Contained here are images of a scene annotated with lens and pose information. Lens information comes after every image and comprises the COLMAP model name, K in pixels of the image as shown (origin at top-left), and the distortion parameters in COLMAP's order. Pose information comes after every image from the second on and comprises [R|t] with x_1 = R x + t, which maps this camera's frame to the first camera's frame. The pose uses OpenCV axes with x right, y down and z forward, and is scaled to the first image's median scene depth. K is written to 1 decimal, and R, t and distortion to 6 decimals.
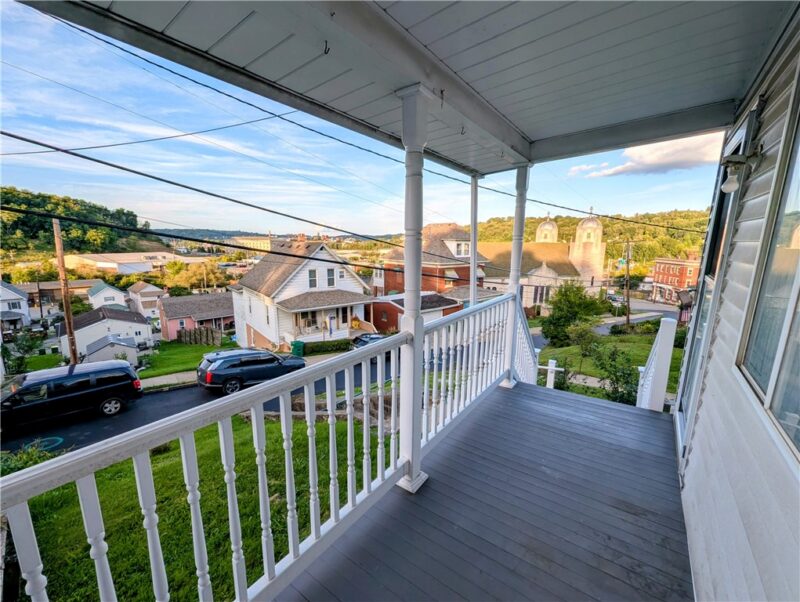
lens RADIAL K [[330.6, 0, 400.0], [0, 330.6, 301.0], [0, 0, 1]] dist [0.000174, -0.000521]
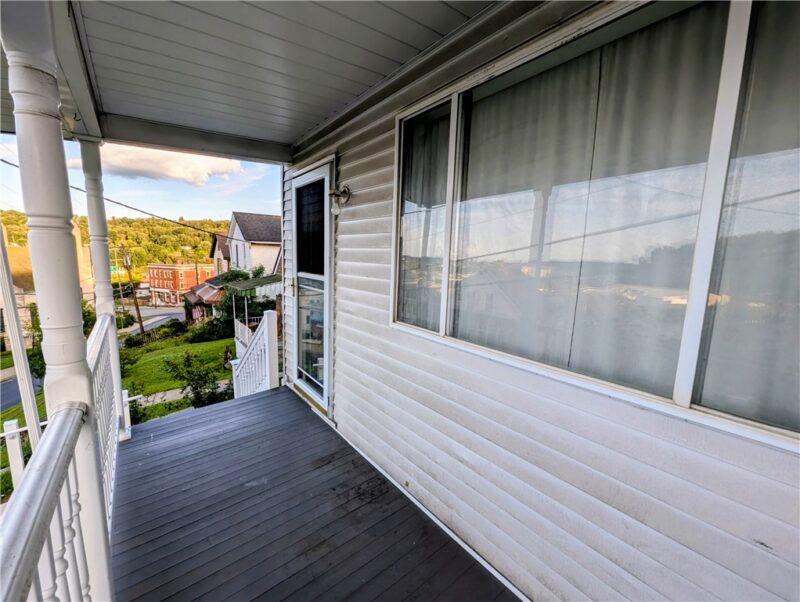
lens RADIAL K [[330.6, 0, 400.0], [0, 330.6, 301.0], [0, 0, 1]] dist [0.000174, -0.000521]
pose [[0.260128, -0.135719, 0.955988, -0.110241], [0.151451, 0.983553, 0.098422, -0.014482], [-0.953622, 0.119183, 0.276405, 0.102151]]
